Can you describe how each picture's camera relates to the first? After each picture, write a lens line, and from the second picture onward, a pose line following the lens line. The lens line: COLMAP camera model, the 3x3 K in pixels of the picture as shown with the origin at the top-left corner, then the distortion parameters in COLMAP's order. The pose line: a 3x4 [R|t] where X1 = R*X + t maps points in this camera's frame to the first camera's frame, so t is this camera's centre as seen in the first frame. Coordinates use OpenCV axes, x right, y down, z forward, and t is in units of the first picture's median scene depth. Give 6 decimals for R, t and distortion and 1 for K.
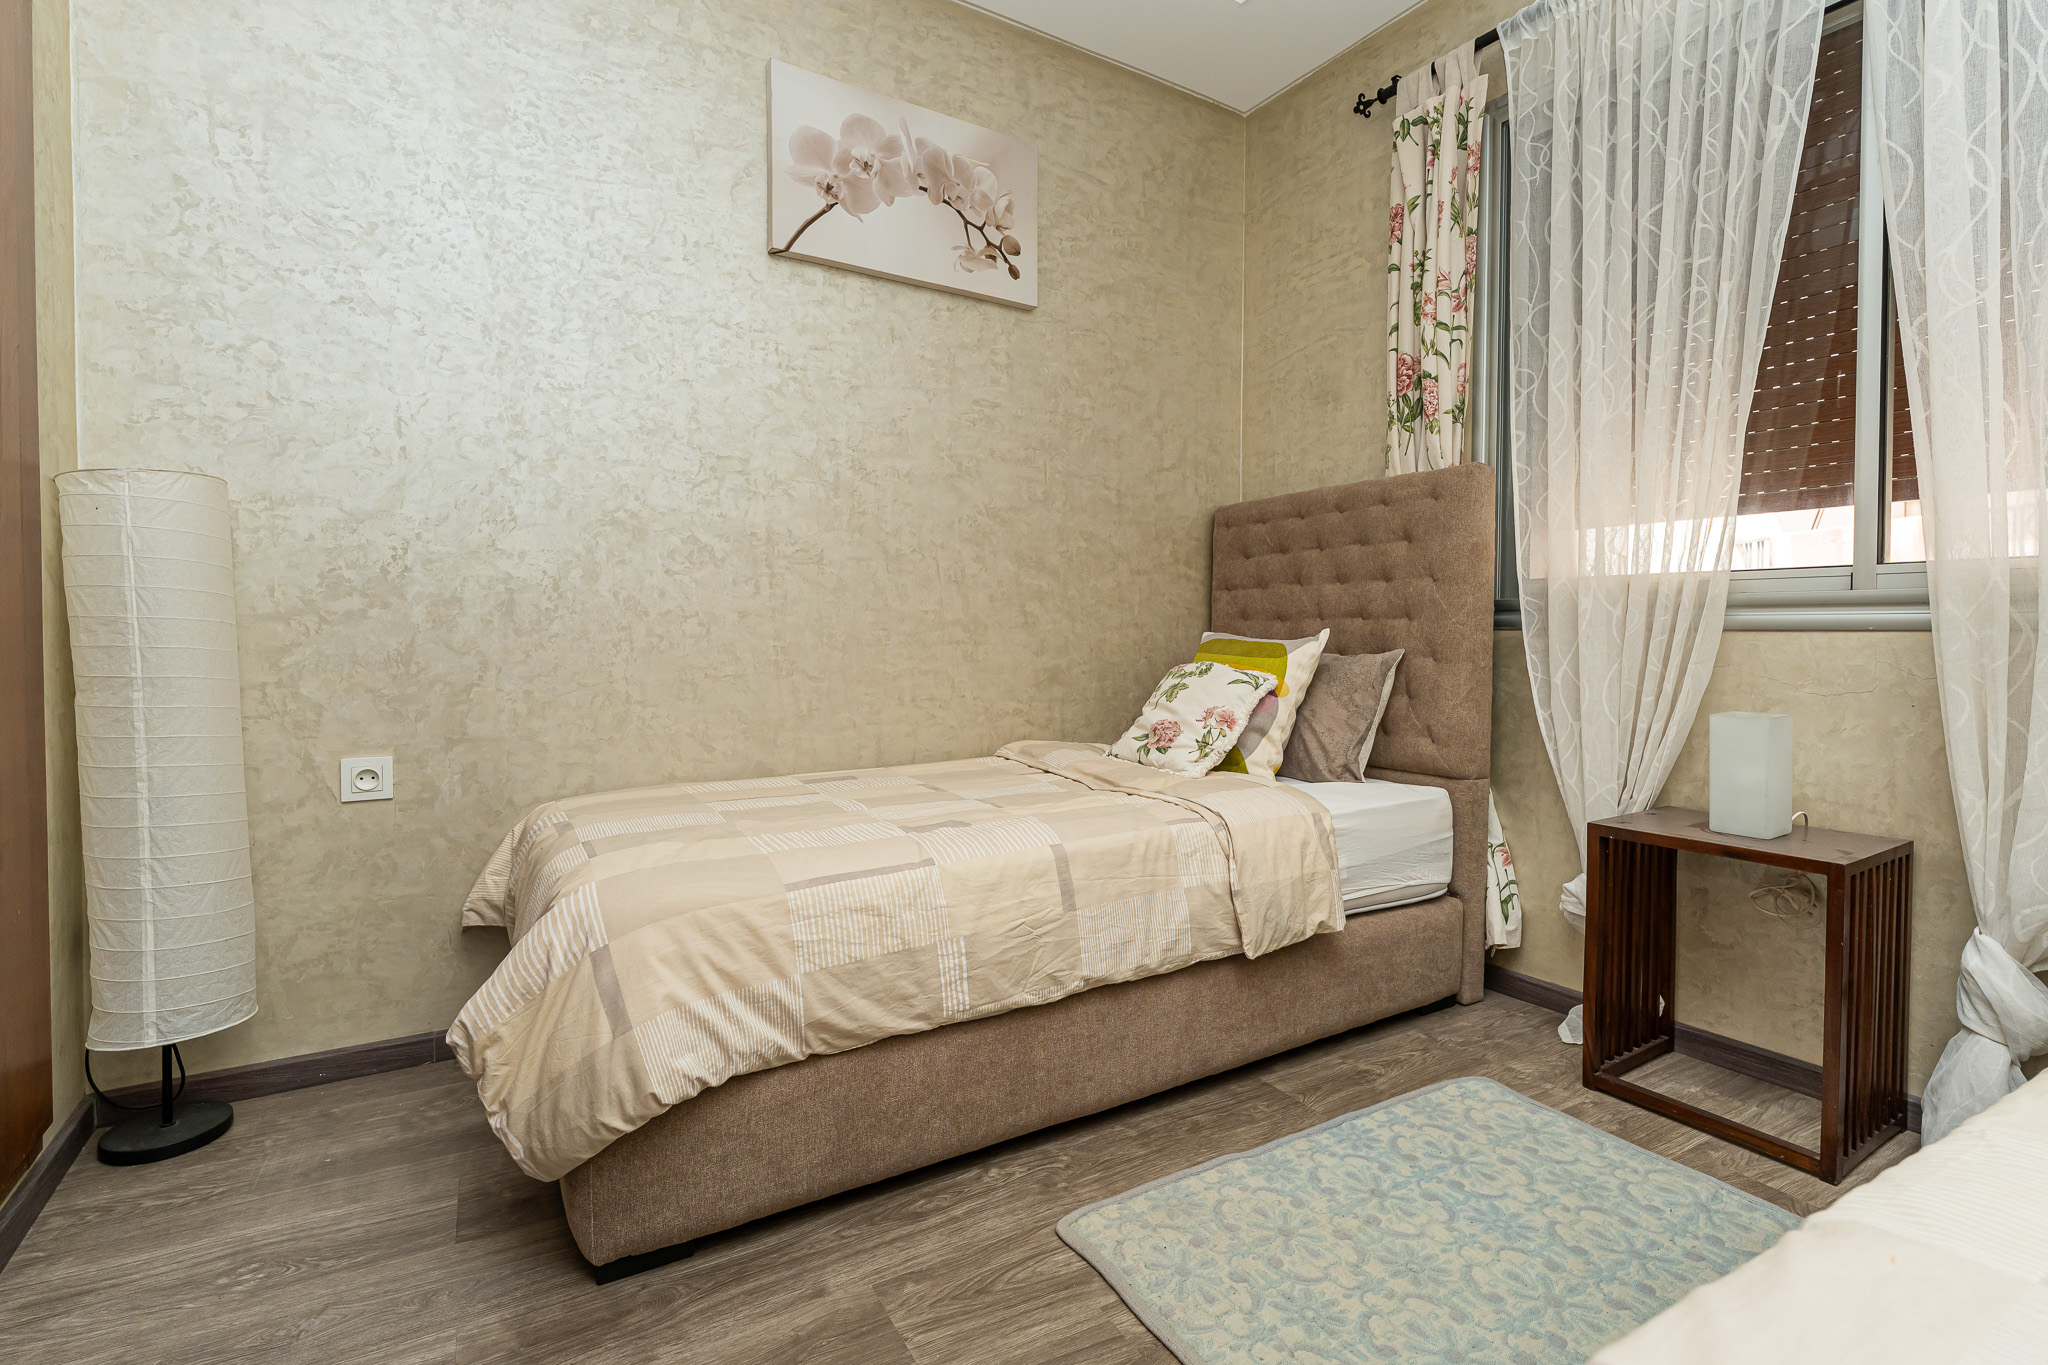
lens RADIAL K [[966.5, 0, 1044.4], [0, 966.5, 654.9], [0, 0, 1]] dist [0.001387, -0.002477]
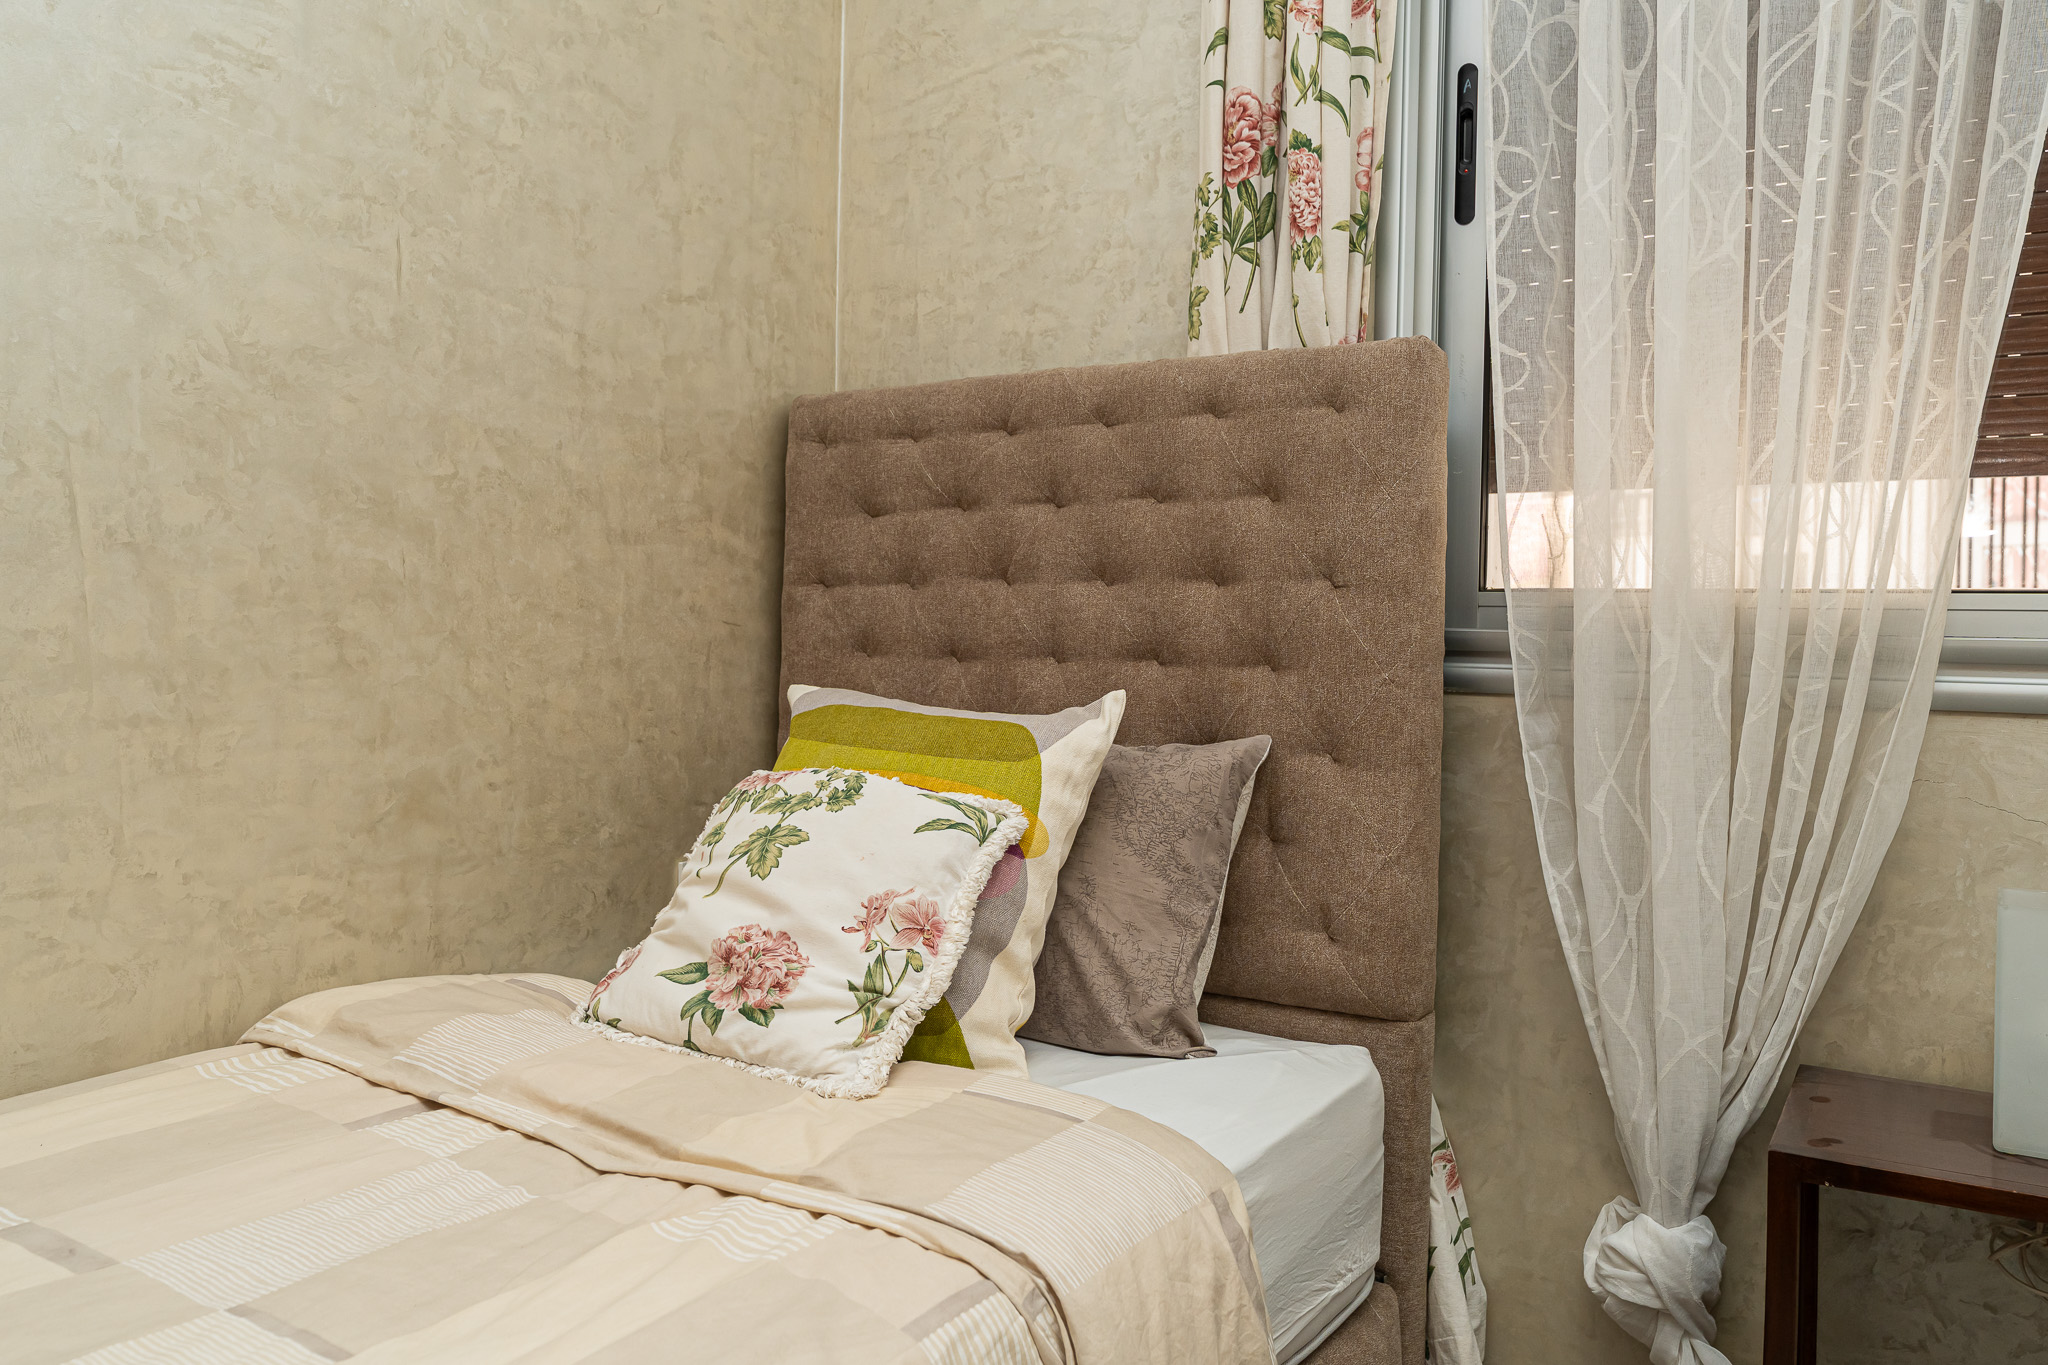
lens RADIAL K [[1556.9, 0, 999.8], [0, 1556.9, 648.4], [0, 0, 1]] dist [0.002988, -0.003905]
pose [[0.901401, 0.010173, 0.432866, -0.057794], [-0.006467, 0.999929, -0.010034, -0.039260], [-0.432937, 0.006245, 0.901403, 0.402404]]
